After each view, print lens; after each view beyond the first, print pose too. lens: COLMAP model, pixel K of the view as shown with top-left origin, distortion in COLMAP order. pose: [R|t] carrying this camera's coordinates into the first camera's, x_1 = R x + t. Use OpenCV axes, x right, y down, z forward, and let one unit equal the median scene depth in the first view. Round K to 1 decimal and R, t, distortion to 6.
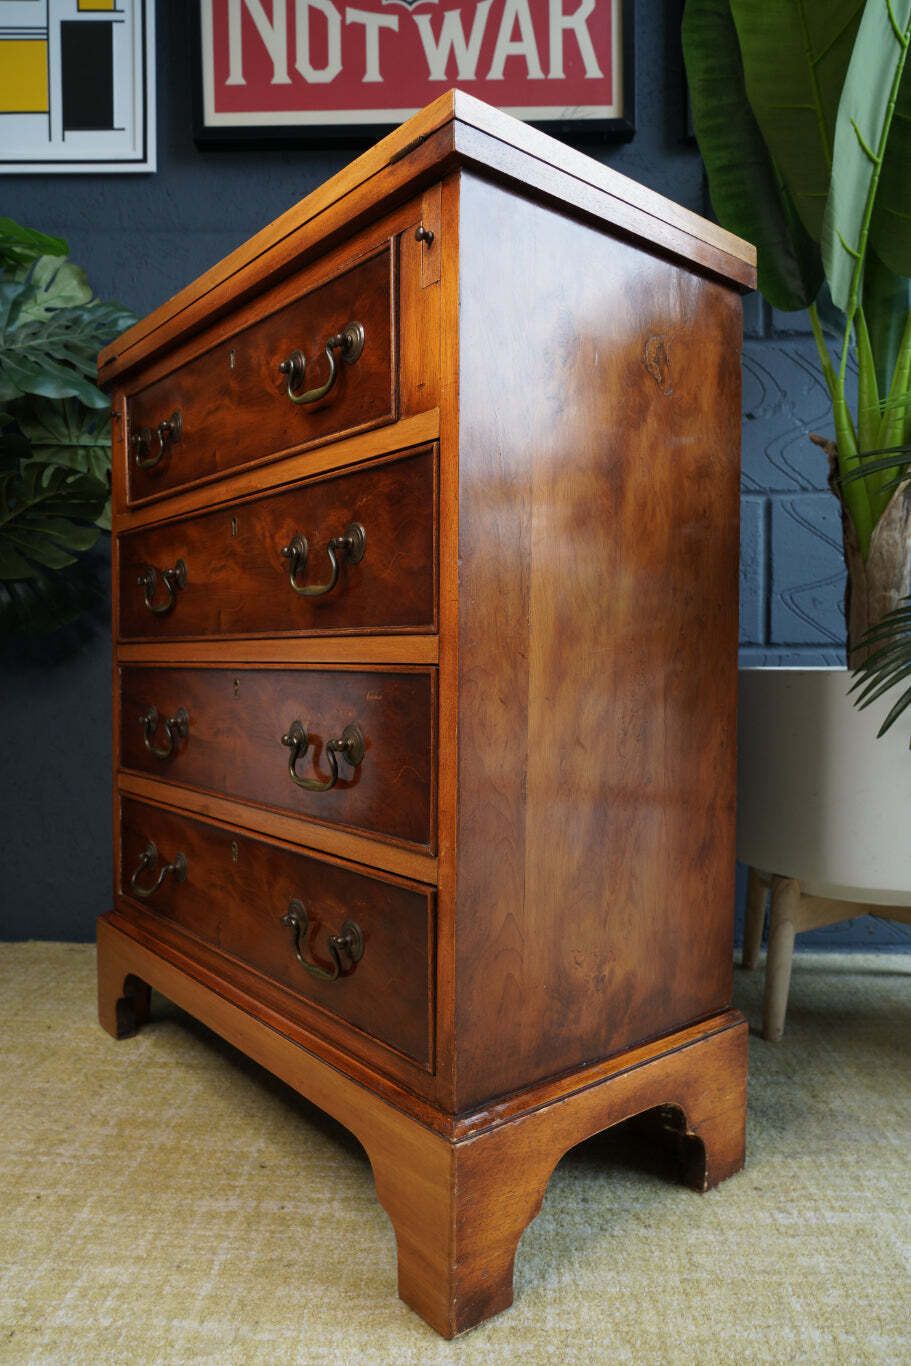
lens RADIAL K [[941.7, 0, 446.6], [0, 941.7, 678.9], [0, 0, 1]] dist [-0.030984, 0.025655]
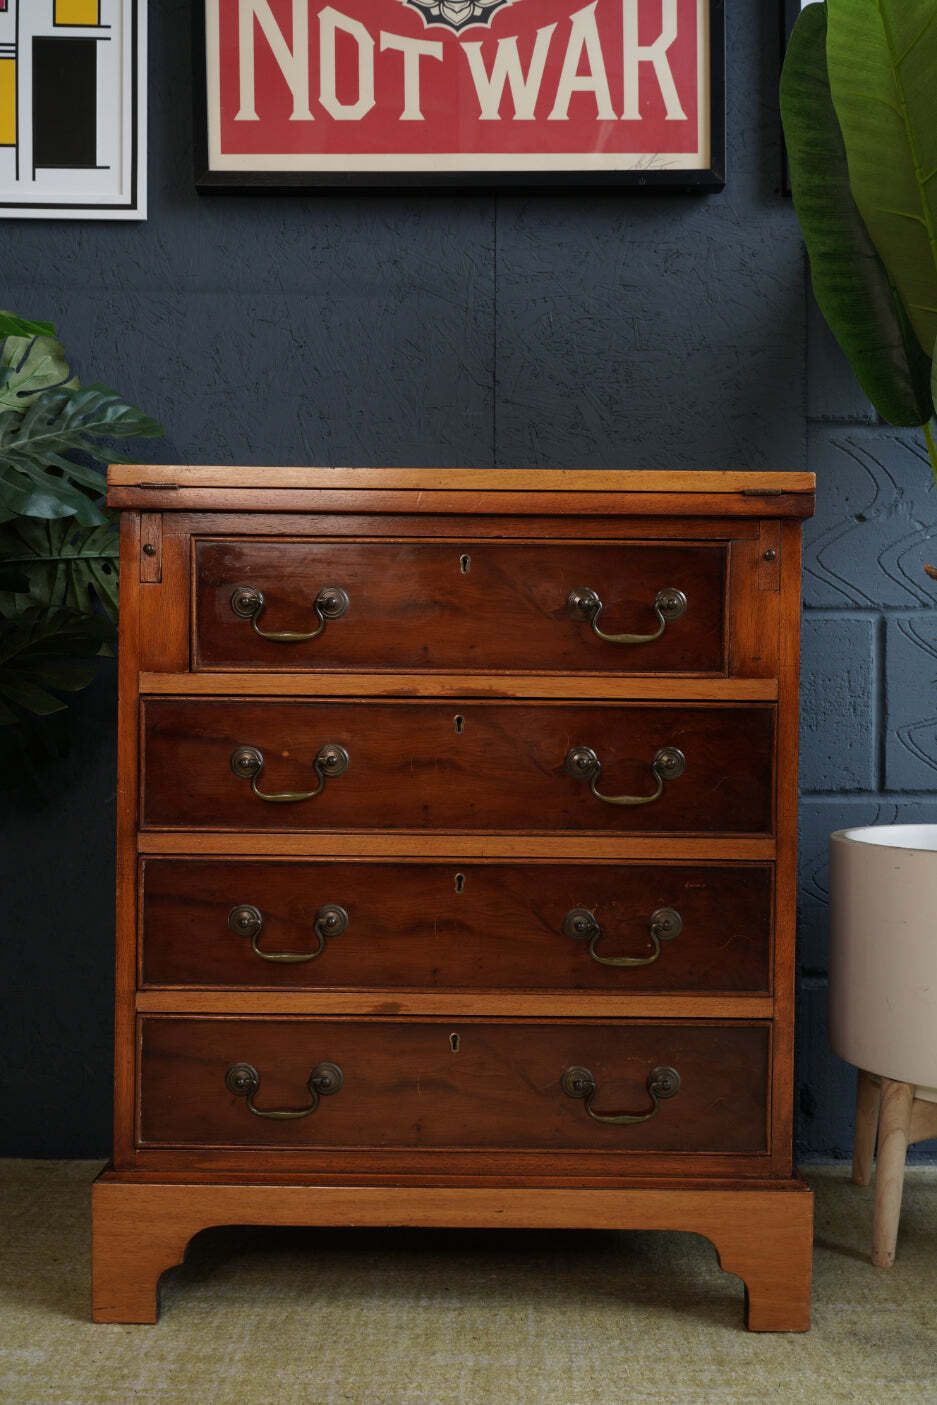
lens RADIAL K [[1477.6, 0, 463.4], [0, 1477.6, 705.2], [0, 0, 1]] dist [0.005971, -0.011123]
pose [[0.999401, 0.002382, 0.034519, -0.077987], [-0.001825, 0.999868, -0.016152, -0.096450], [-0.034553, 0.016079, 0.999274, -0.314094]]
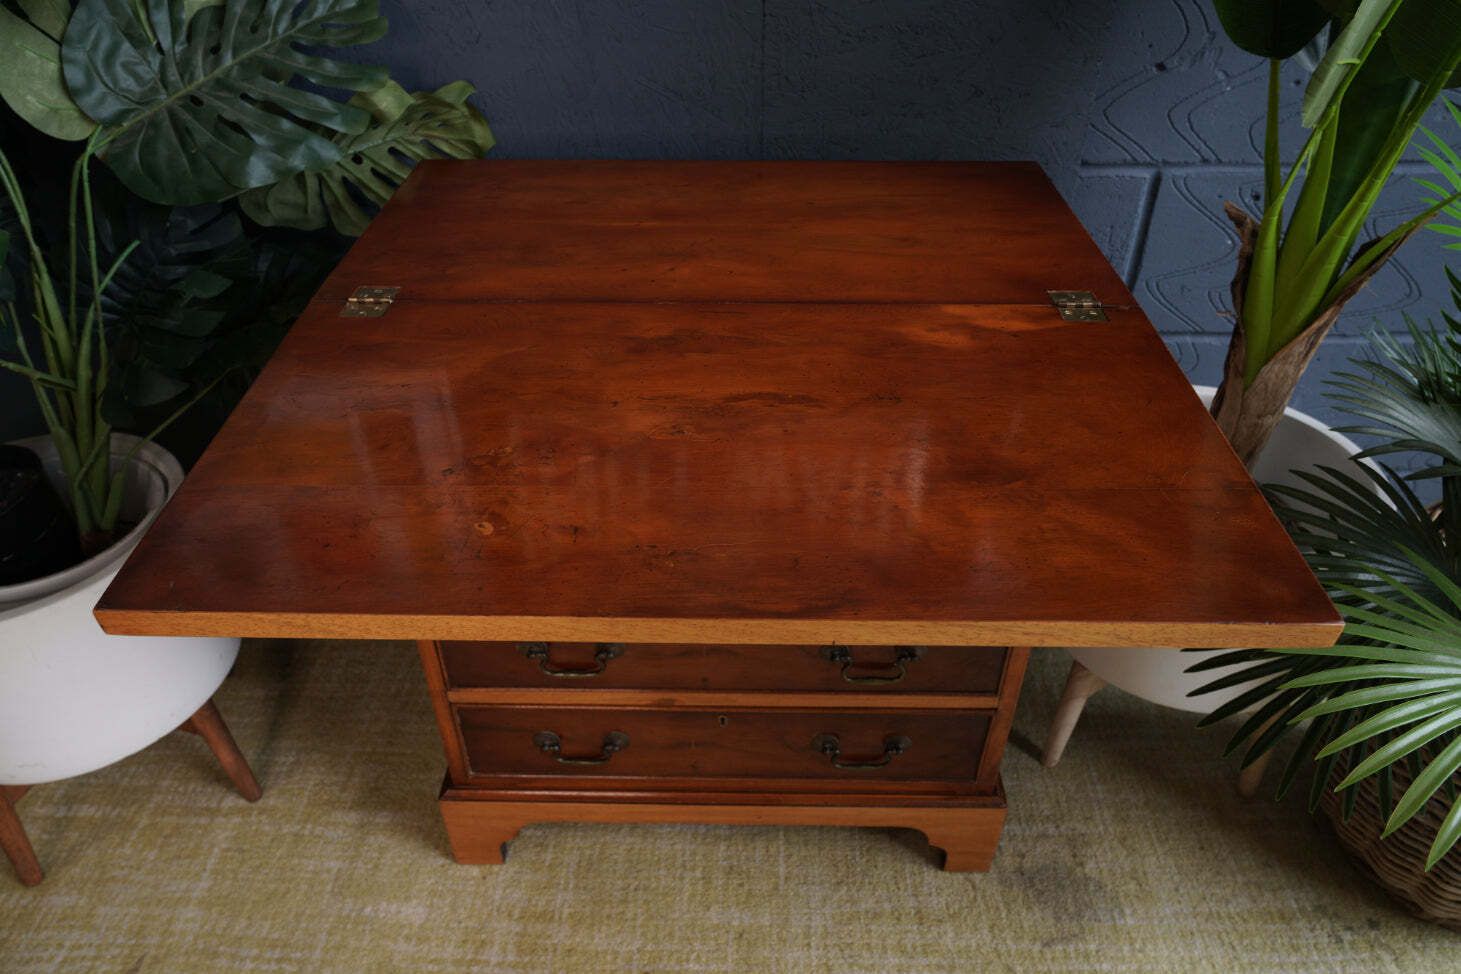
lens RADIAL K [[1013.9, 0, 717.1], [0, 1013.9, 486.5], [0, 0, 1]] dist [-0.030229, 0.018014]
pose [[0.999769, -0.019878, 0.008230, -0.055983], [0.011437, 0.815063, 0.579259, -0.506174], [-0.018223, -0.579031, 0.815102, 0.142643]]
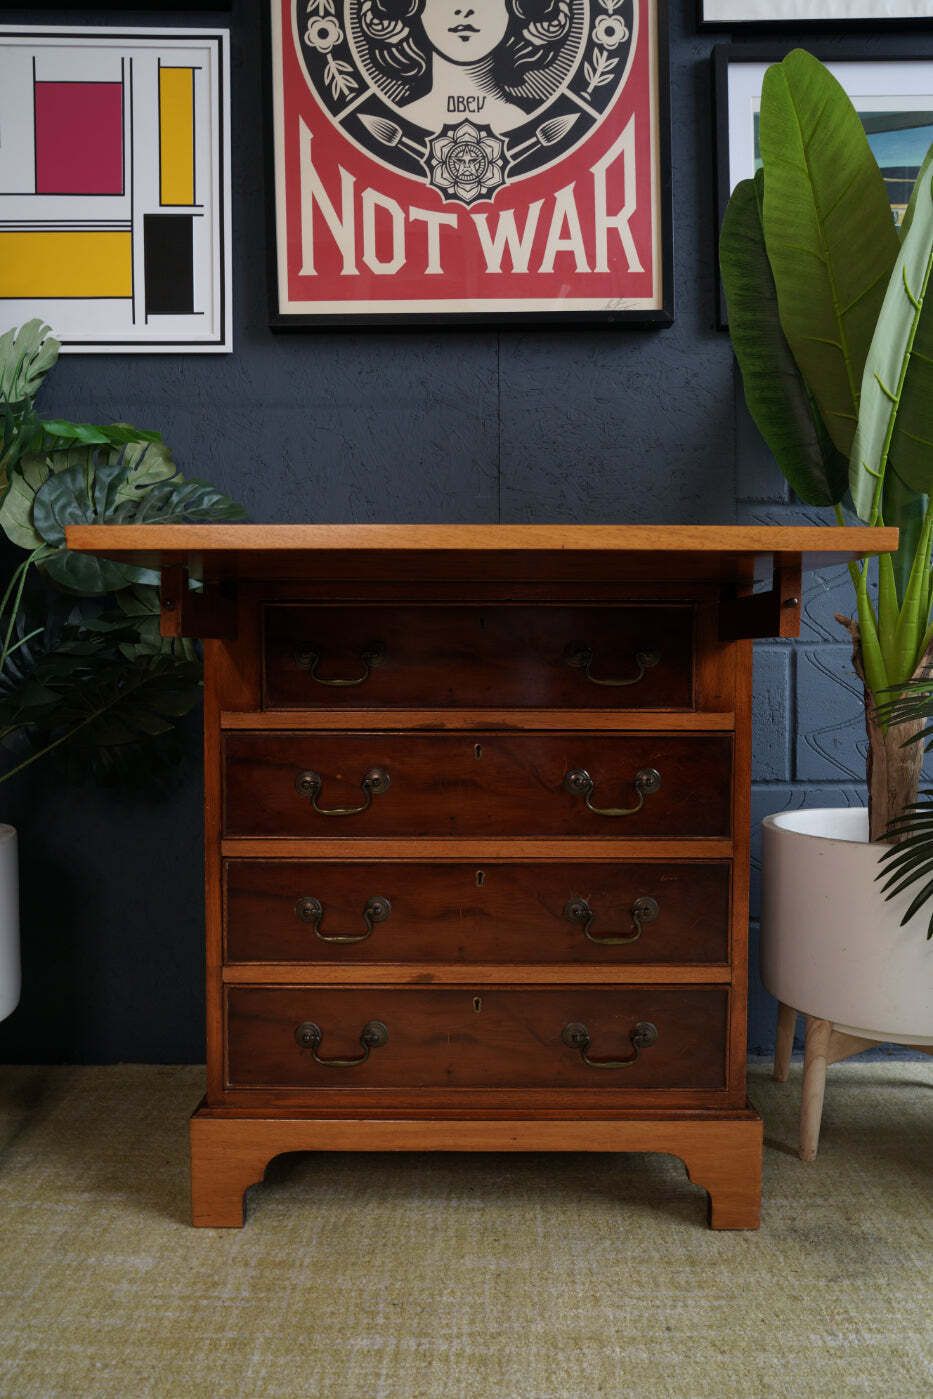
lens RADIAL K [[970.8, 0, 466.5], [0, 970.8, 699.5], [0, 0, 1]] dist [-0.030229, 0.018014]
pose [[0.999428, -0.007350, 0.032996, -0.082829], [0.007287, 0.999971, 0.002030, -0.145556], [-0.033010, -0.001789, 0.999453, -0.129508]]
